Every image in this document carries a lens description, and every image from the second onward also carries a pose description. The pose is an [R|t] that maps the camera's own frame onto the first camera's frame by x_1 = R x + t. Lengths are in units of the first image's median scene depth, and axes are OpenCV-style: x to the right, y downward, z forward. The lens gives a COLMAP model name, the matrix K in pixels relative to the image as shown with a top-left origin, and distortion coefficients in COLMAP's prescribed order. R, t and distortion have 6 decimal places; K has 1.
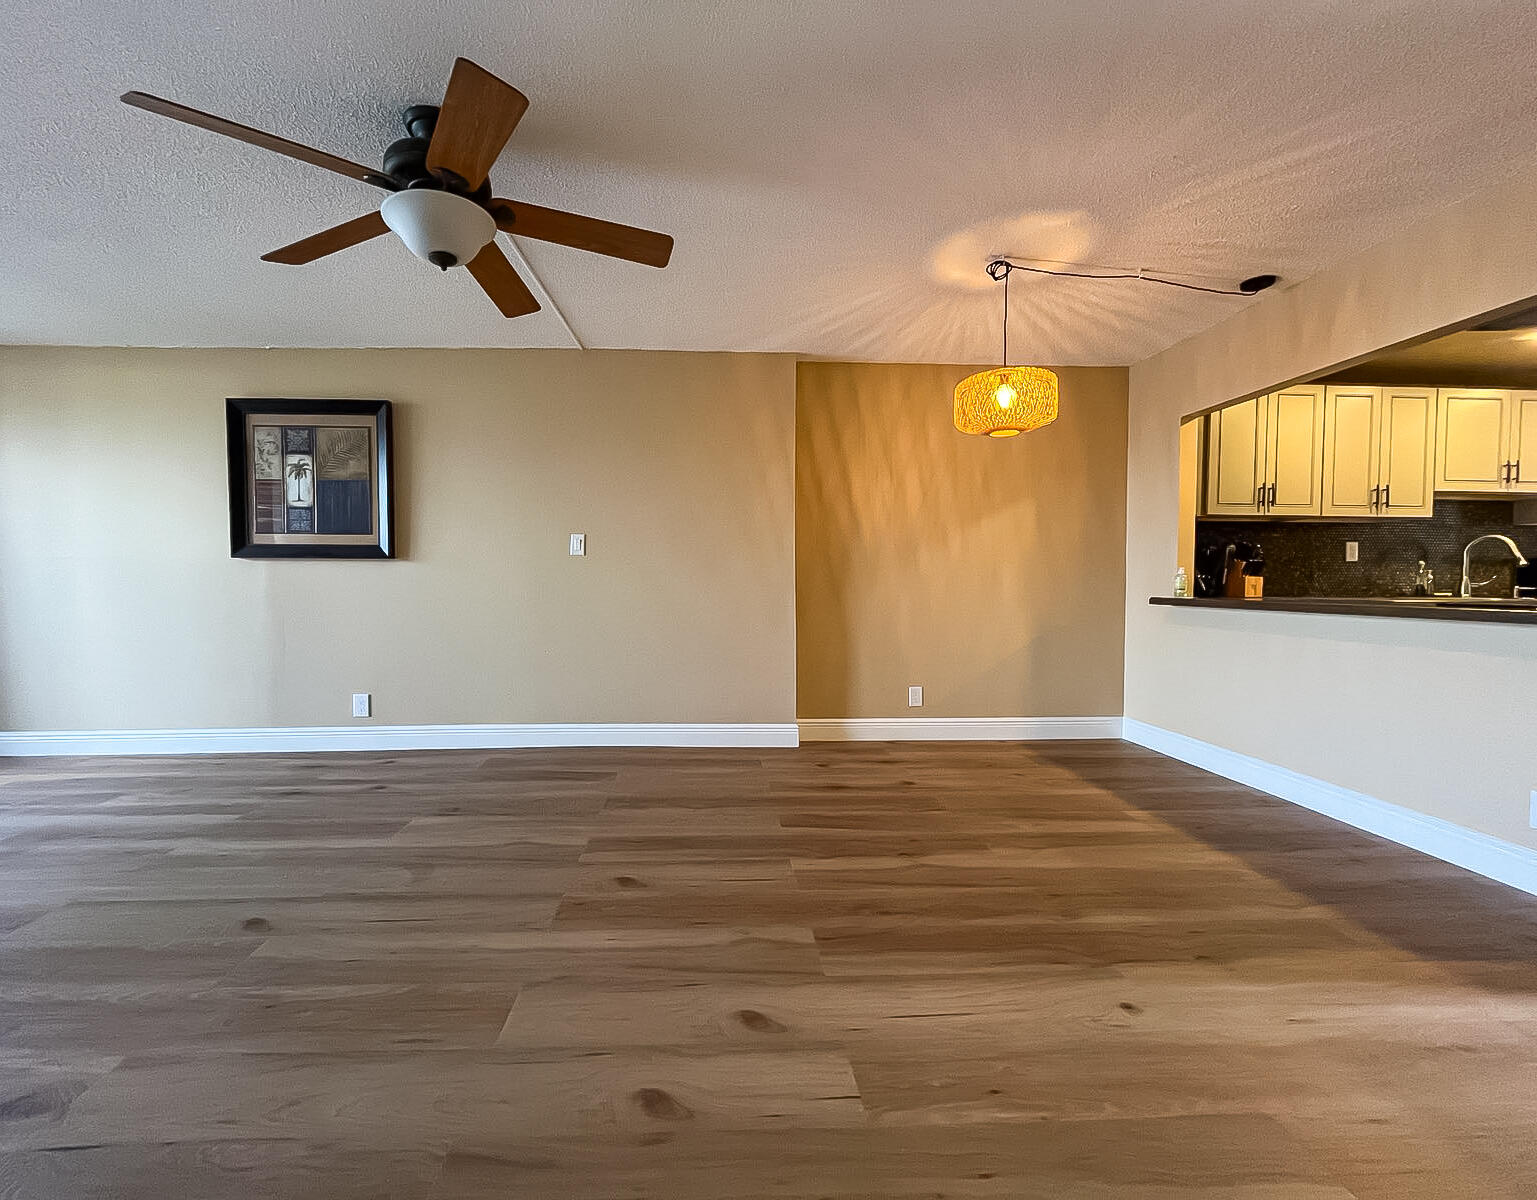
lens RADIAL K [[639.0, 0, 768.5], [0, 639.0, 600.0], [0, 0, 1]] dist [0.000903, 0.000276]
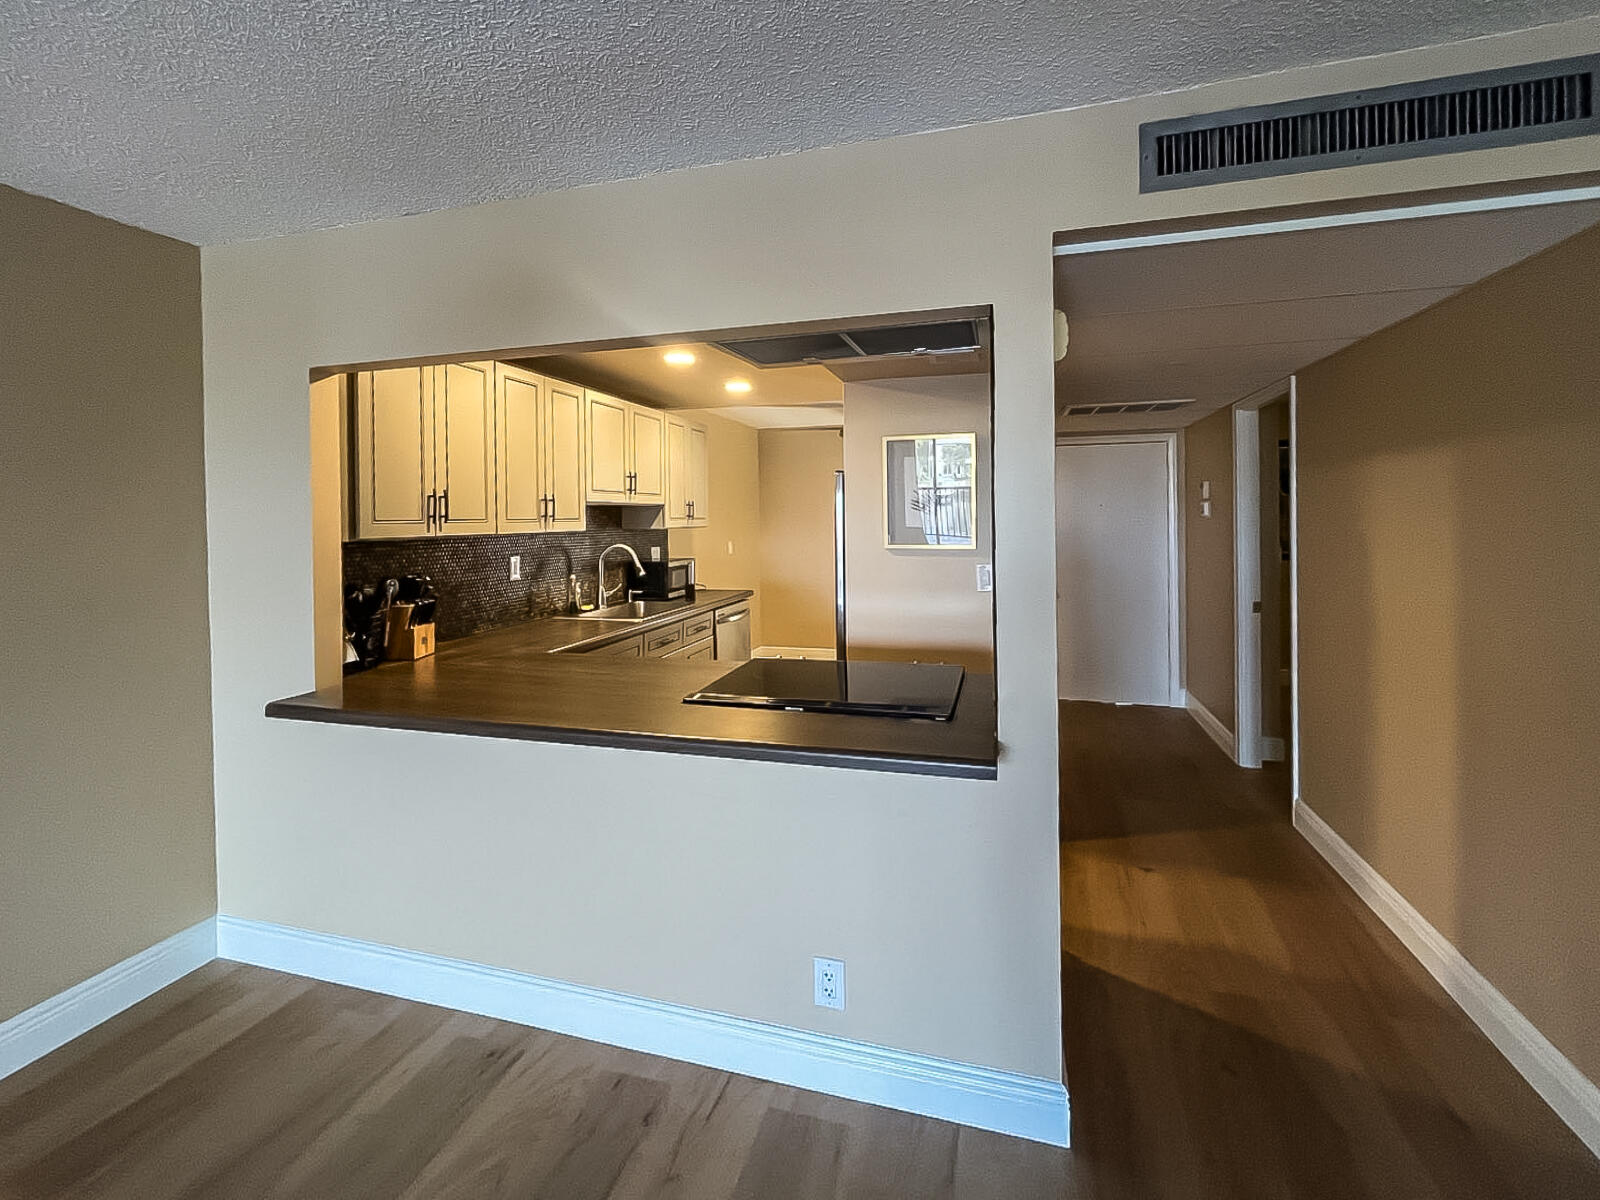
lens RADIAL K [[705.7, 0, 767.5], [0, 705.7, 532.8], [0, 0, 1]] dist [-0.001263, -0.000136]
pose [[0.373313, -0.028549, 0.927266, 0.218233], [0.037224, 0.999182, 0.015777, -0.133892], [-0.926958, 0.028627, 0.374070, 0.398337]]
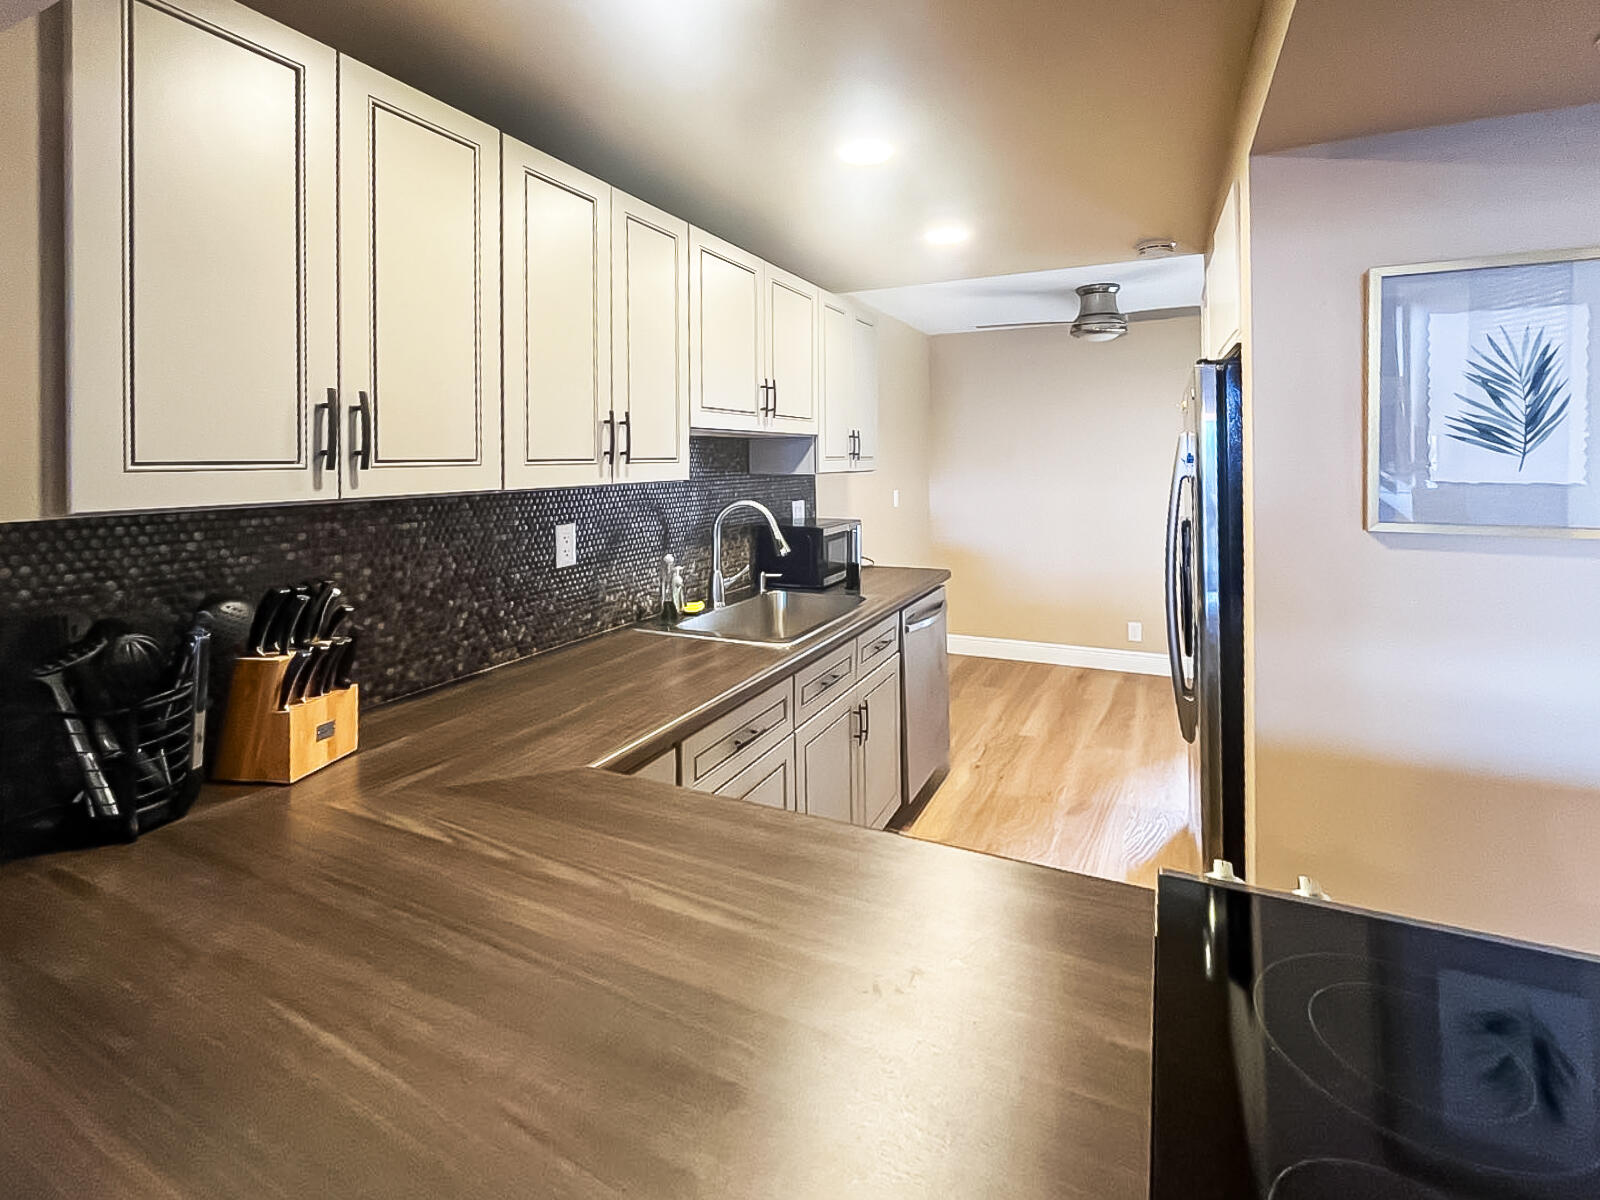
lens RADIAL K [[746.0, 0, 796.0], [0, 746.0, 459.5], [0, 0, 1]] dist [0.000101, 0.000092]
pose [[0.489325, -0.011502, 0.872026, 0.578715], [0.035287, 0.999355, -0.006620, -0.139535], [-0.871388, 0.034011, 0.489415, 0.650269]]
